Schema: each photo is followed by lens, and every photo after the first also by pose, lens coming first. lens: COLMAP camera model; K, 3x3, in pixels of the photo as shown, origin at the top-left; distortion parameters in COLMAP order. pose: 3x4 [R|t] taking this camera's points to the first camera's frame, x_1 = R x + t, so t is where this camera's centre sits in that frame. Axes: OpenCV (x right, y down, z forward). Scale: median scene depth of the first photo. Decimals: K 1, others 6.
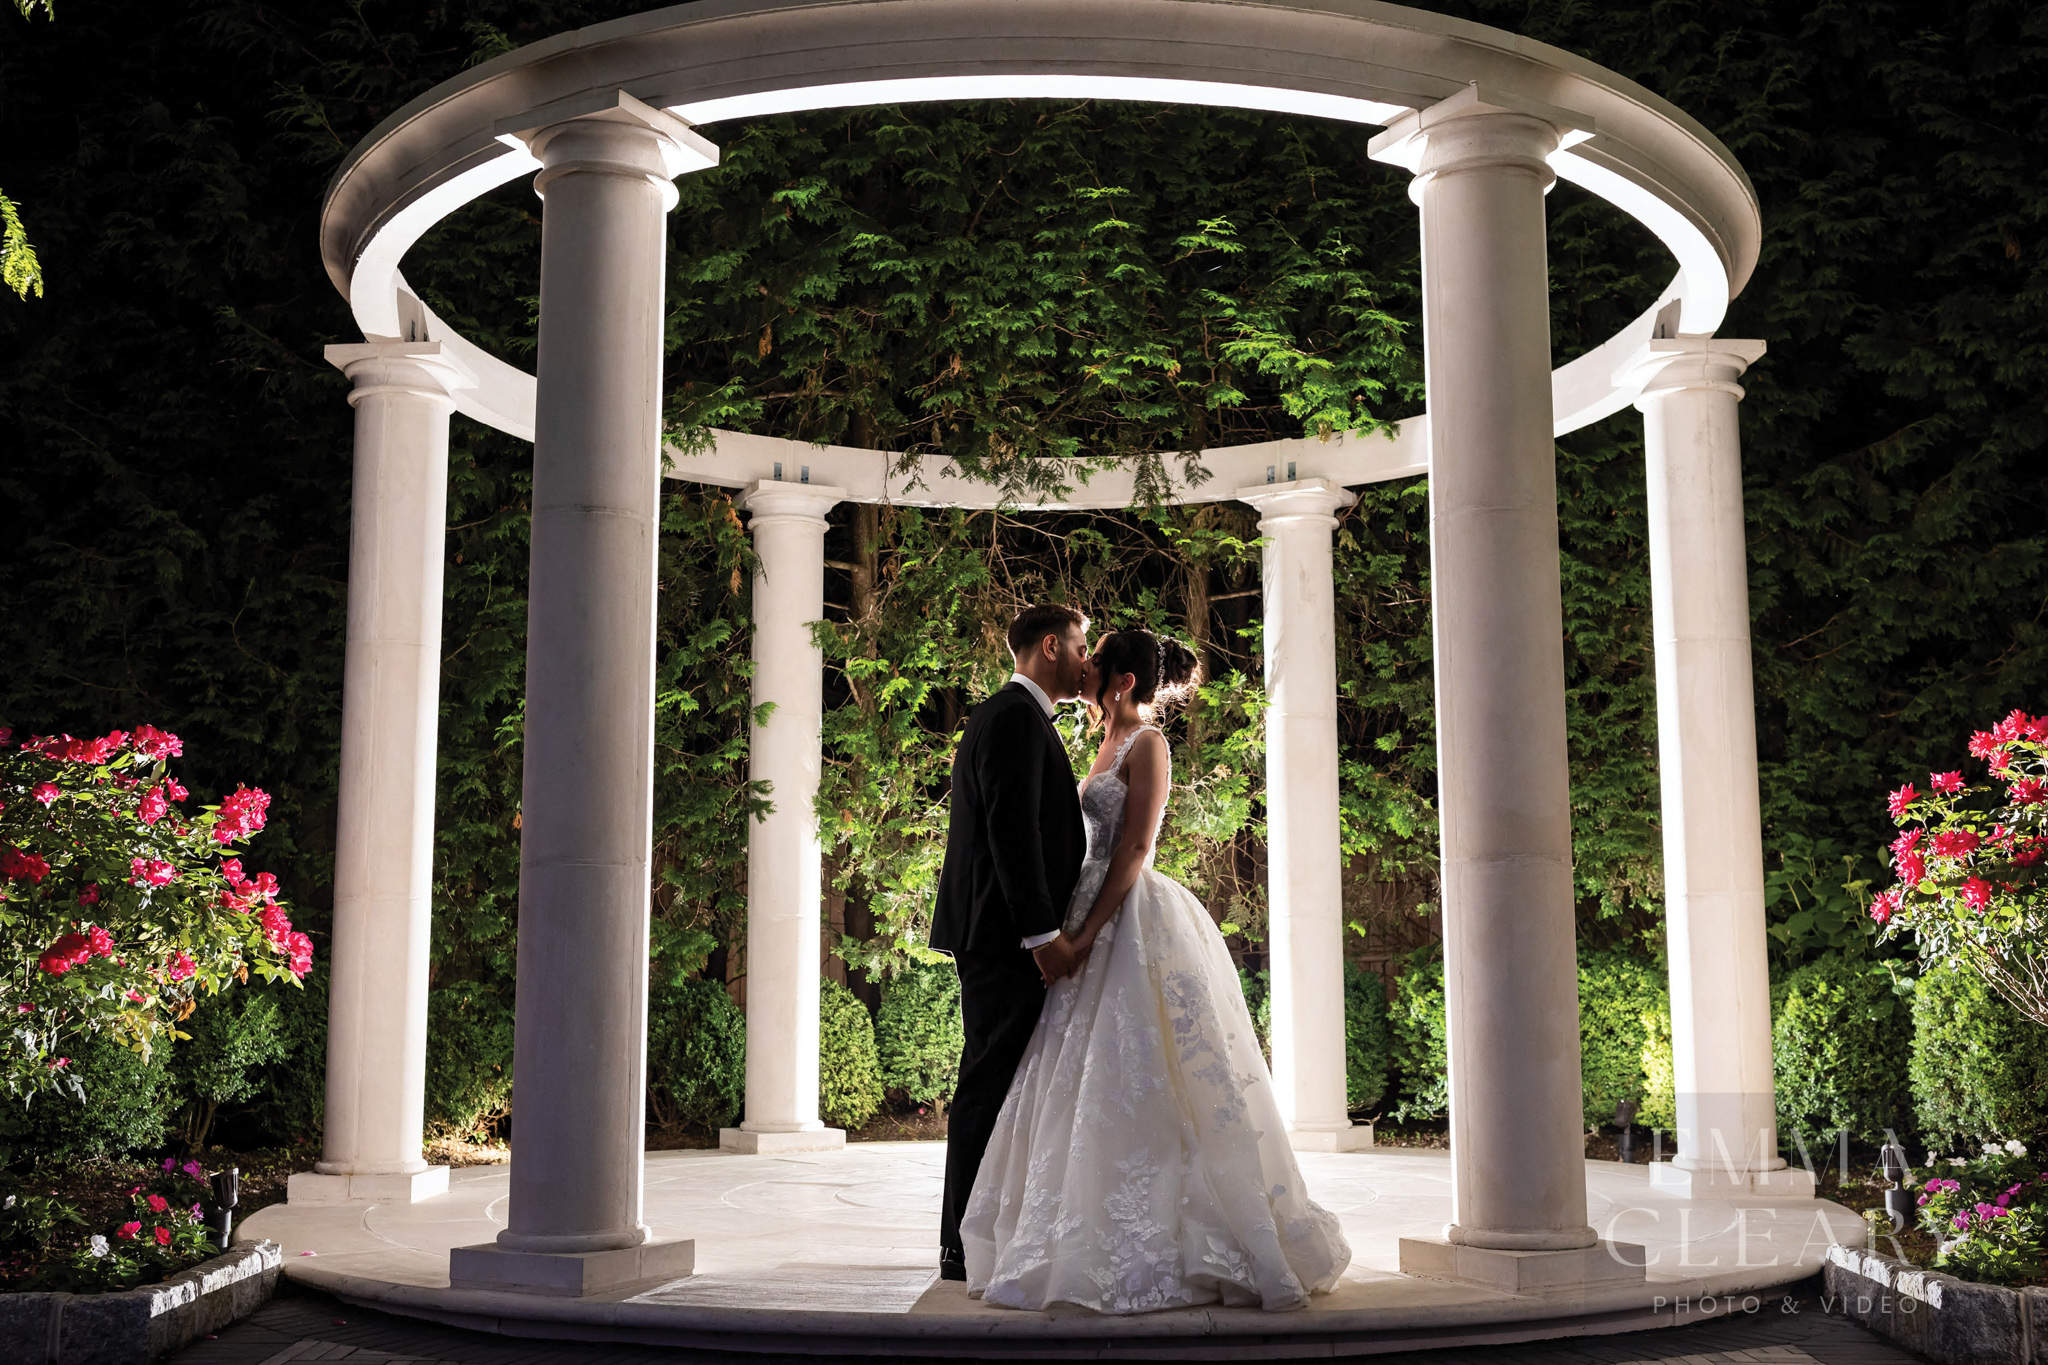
lens RADIAL K [[2170.5, 0, 1027.3], [0, 2170.5, 627.7], [0, 0, 1]] dist [0.003444, 0.000000]
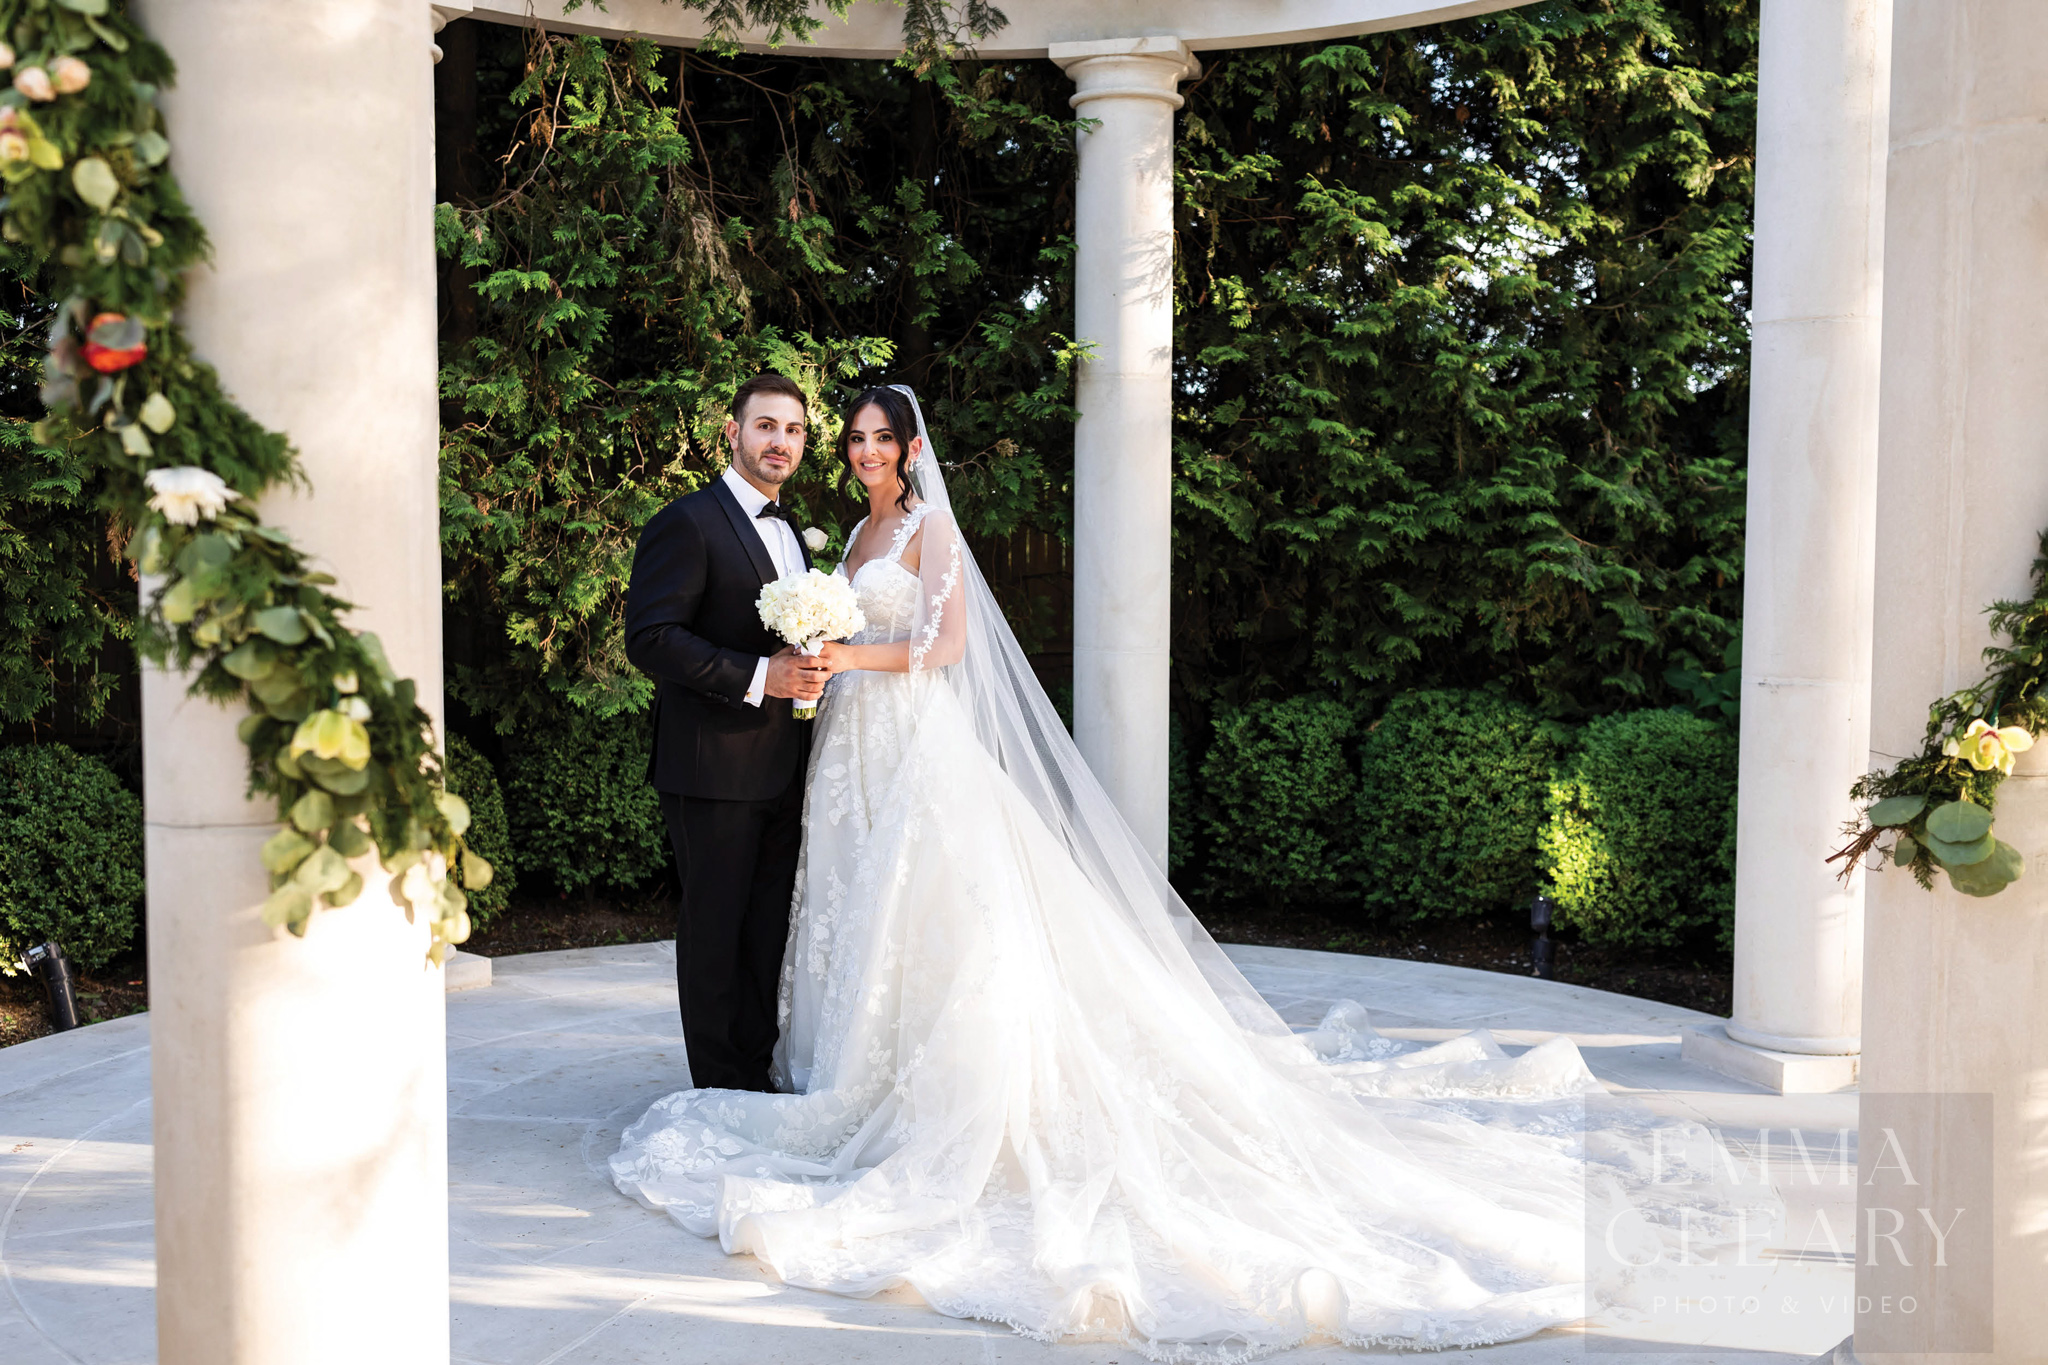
lens RADIAL K [[2170.5, 0, 1030.2], [0, 2170.5, 685.1], [0, 0, 1]] dist [0.003444, 0.000000]
pose [[0.960109, -0.008205, 0.279505, -0.107133], [-0.055411, 0.974165, 0.218936, -0.015373], [-0.274080, -0.225690, 0.934850, 0.307165]]
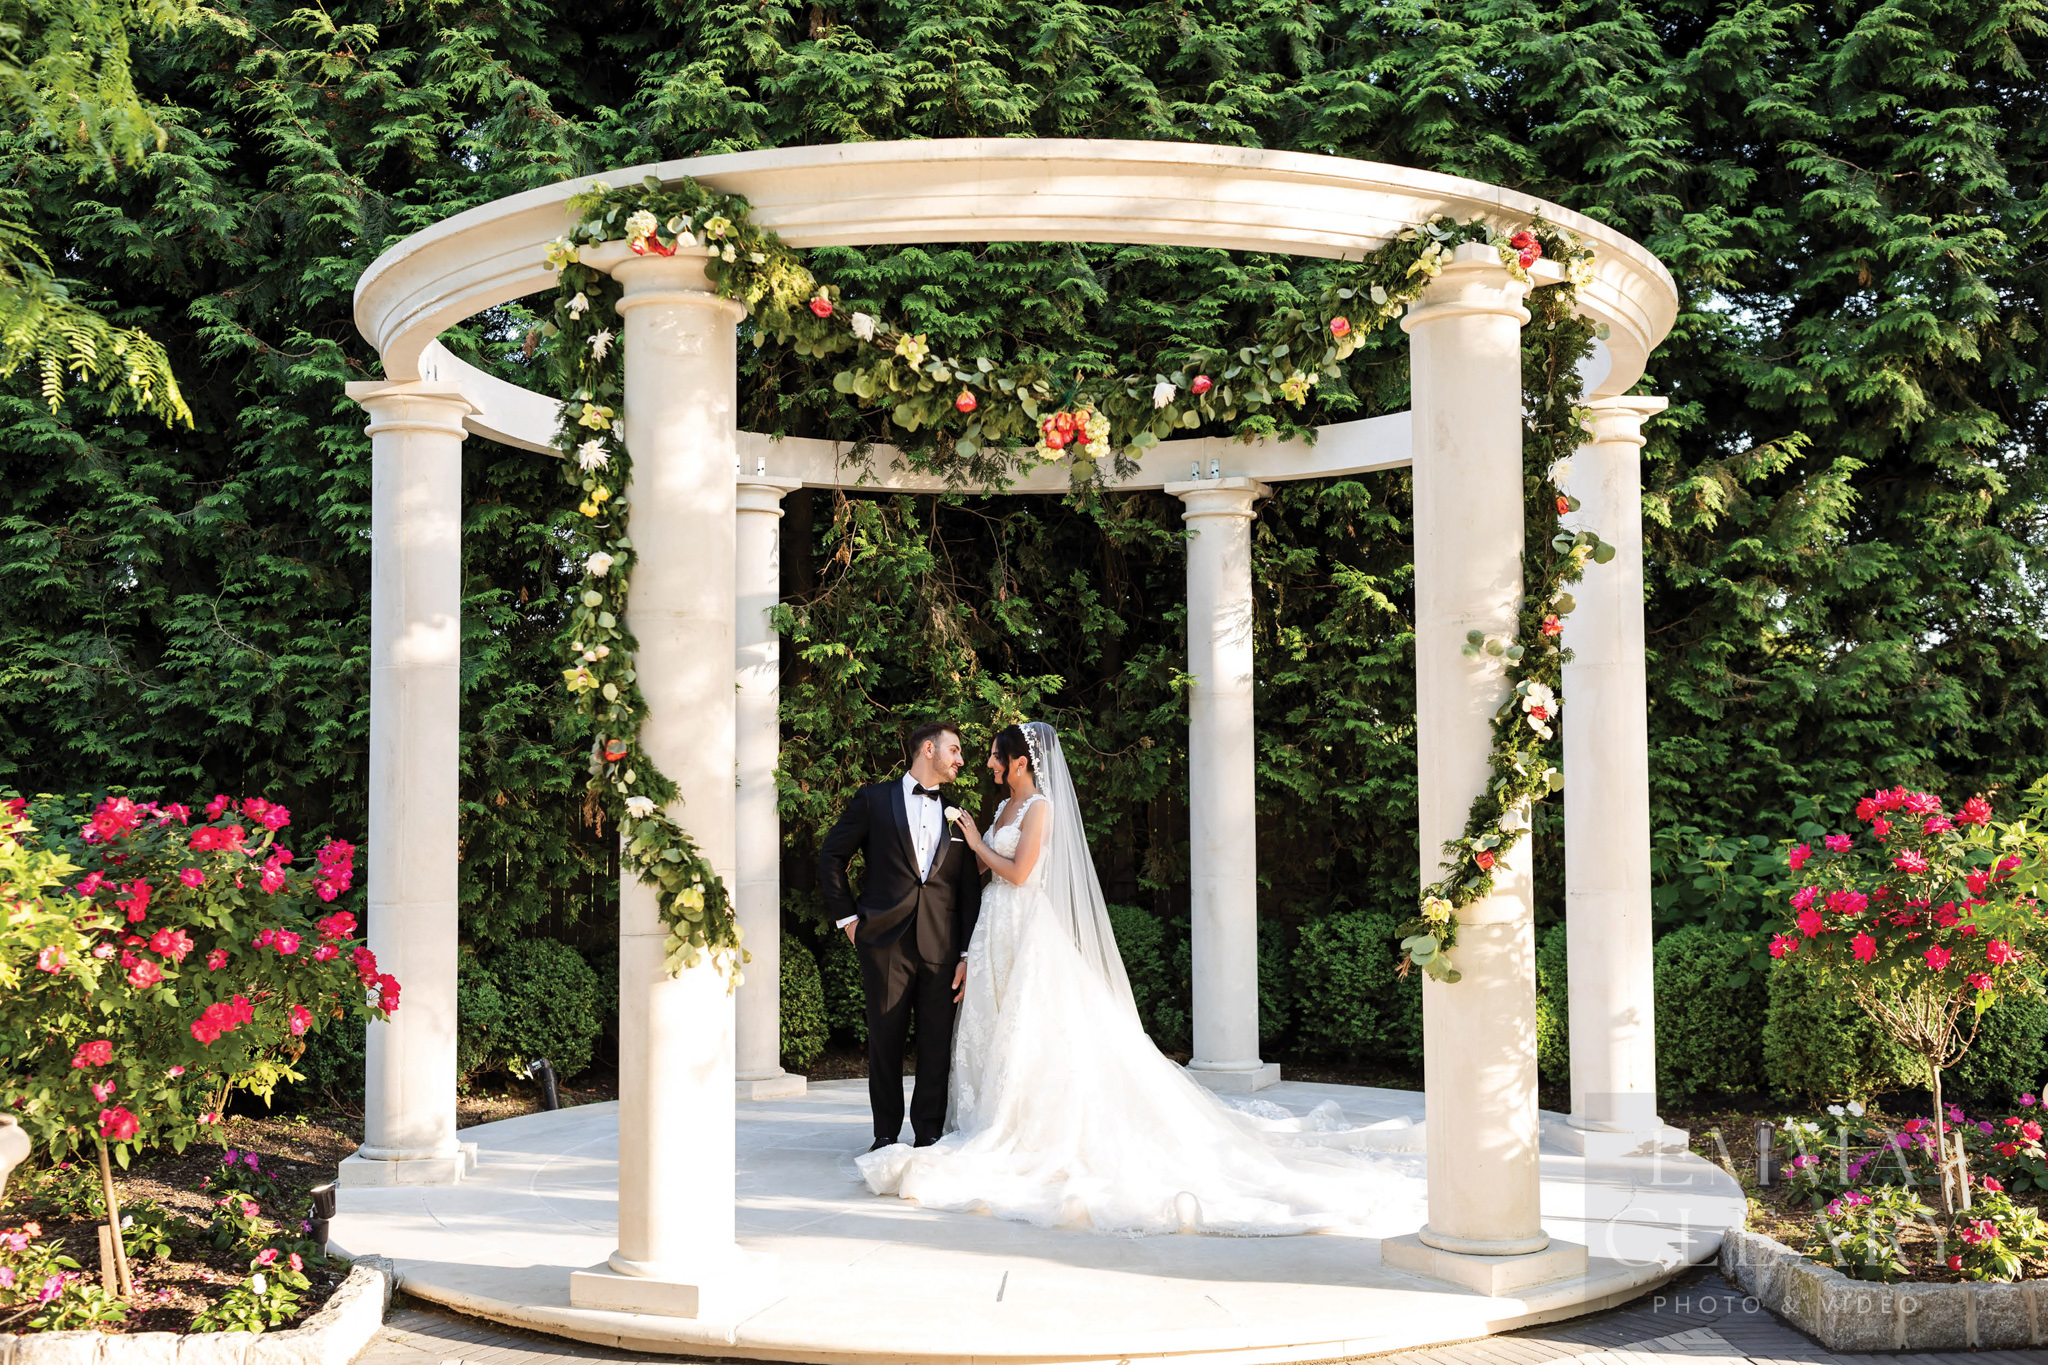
lens RADIAL K [[2170.5, 0, 1016.1], [0, 2170.5, 615.2], [0, 0, 1]] dist [0.003444, 0.000000]
pose [[0.995391, 0.004818, 0.095776, -0.081028], [-0.012689, 0.996573, 0.081735, -0.086485], [-0.095054, -0.082574, 0.992041, -0.070395]]
